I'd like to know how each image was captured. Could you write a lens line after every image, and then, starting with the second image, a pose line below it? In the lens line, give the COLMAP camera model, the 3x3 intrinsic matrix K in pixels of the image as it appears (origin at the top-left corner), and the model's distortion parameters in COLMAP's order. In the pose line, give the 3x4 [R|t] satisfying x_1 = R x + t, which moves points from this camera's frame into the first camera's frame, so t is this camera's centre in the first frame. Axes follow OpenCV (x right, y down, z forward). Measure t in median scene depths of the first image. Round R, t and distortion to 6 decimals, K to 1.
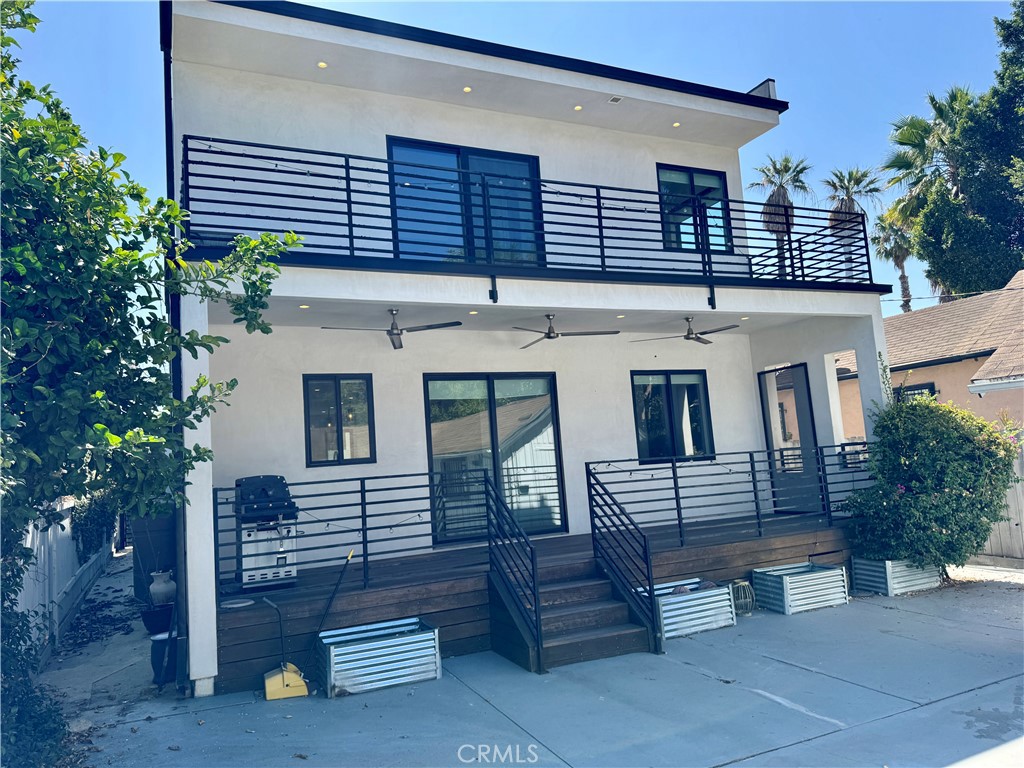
lens RADIAL K [[712.7, 0, 512.1], [0, 712.7, 382.9], [0, 0, 1]] dist [0.006489, 0.000347]
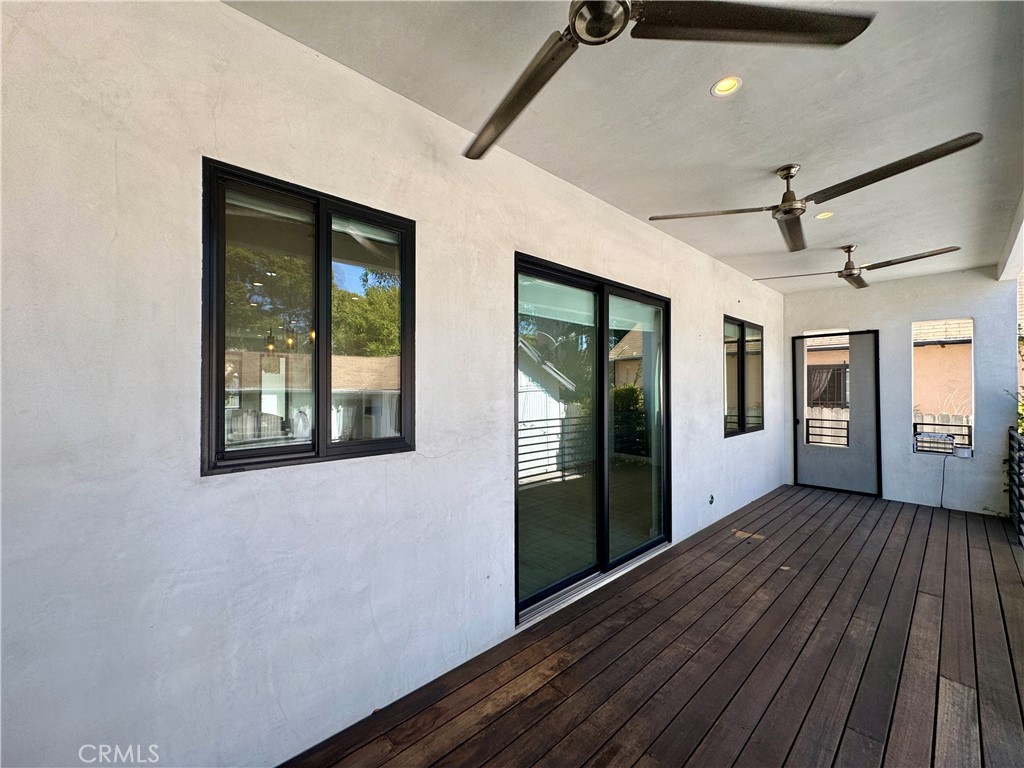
lens RADIAL K [[409.9, 0, 512.4], [0, 409.9, 383.5], [0, 0, 1]] dist [-0.021506, -0.000209]
pose [[0.944842, 0.068923, 0.320194, -0.205773], [-0.098696, 0.992081, 0.077688, 0.050350], [-0.312303, -0.105004, 0.944161, 0.742392]]
